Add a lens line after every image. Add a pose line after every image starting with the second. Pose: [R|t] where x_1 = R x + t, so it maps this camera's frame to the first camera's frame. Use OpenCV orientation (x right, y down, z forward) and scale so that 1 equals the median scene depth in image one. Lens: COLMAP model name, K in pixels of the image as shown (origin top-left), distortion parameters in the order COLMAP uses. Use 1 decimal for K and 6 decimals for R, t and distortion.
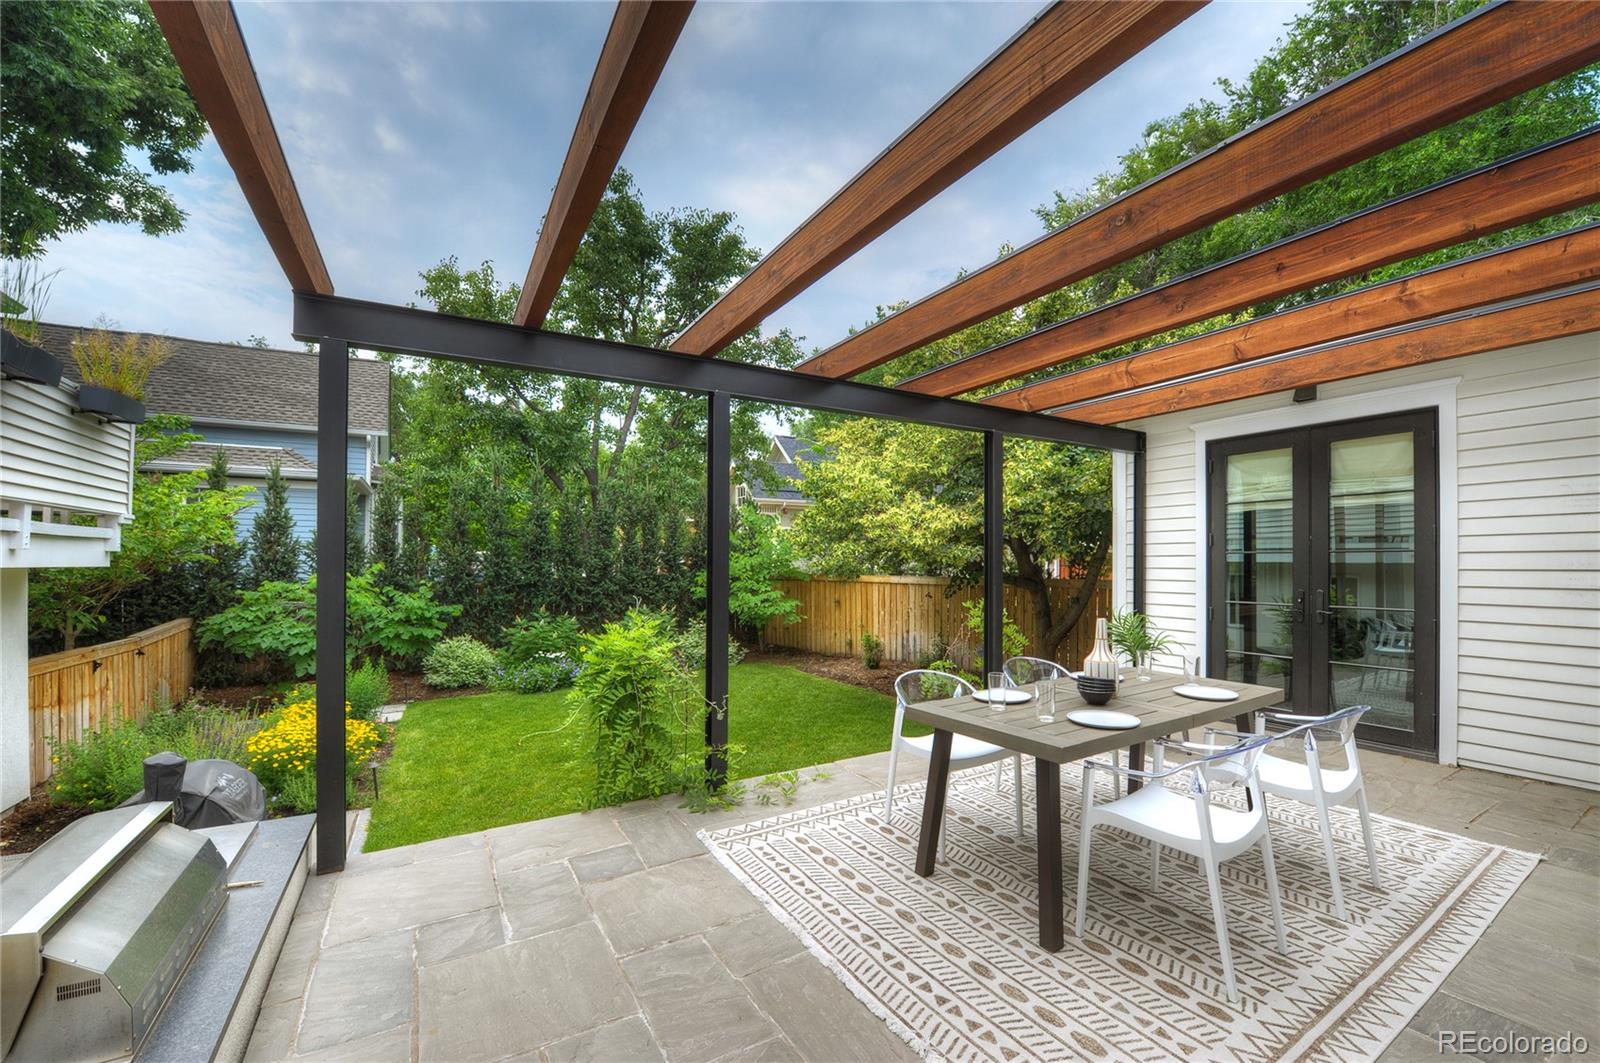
lens RADIAL K [[654.4, 0, 800.6], [0, 654.4, 554.4], [0, 0, 1]] dist [-0.021401, -0.000558]
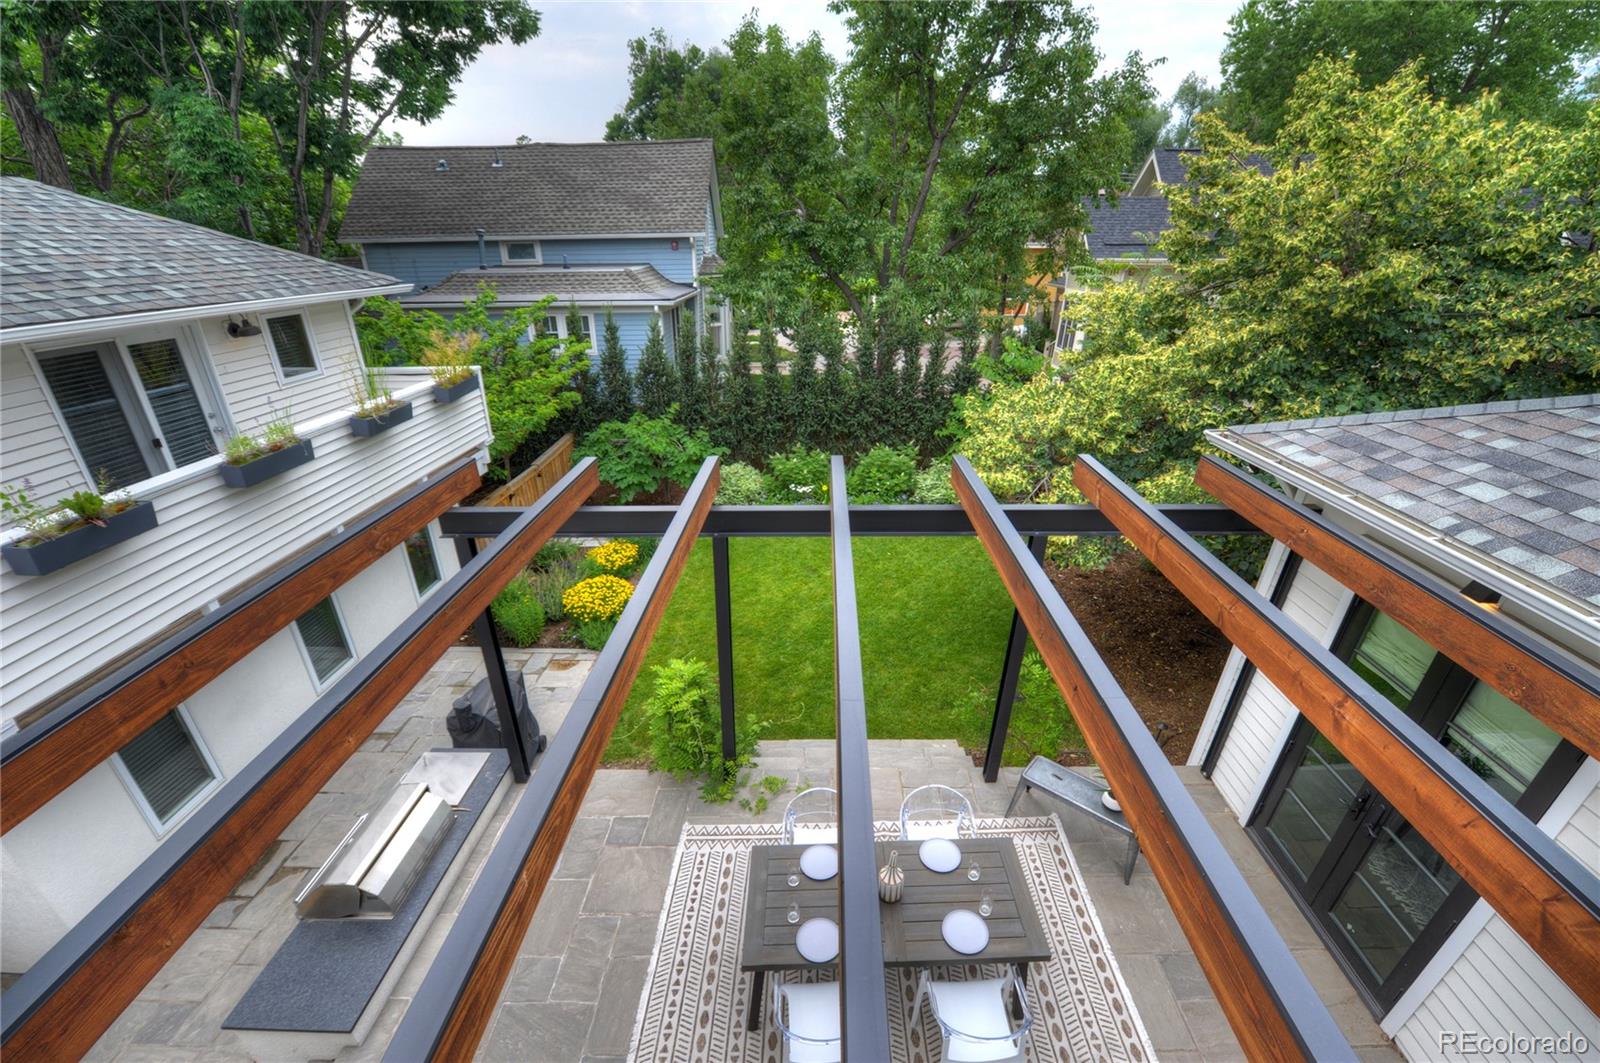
lens RADIAL K [[647.2, 0, 807.8], [0, 647.2, 567.5], [0, 0, 1]] dist [-0.020096, -0.000126]
pose [[0.856971, 0.232503, -0.459939, 0.595199], [0.005549, 0.888238, 0.459351, -0.754001], [0.515336, -0.396202, 0.759903, 0.142678]]
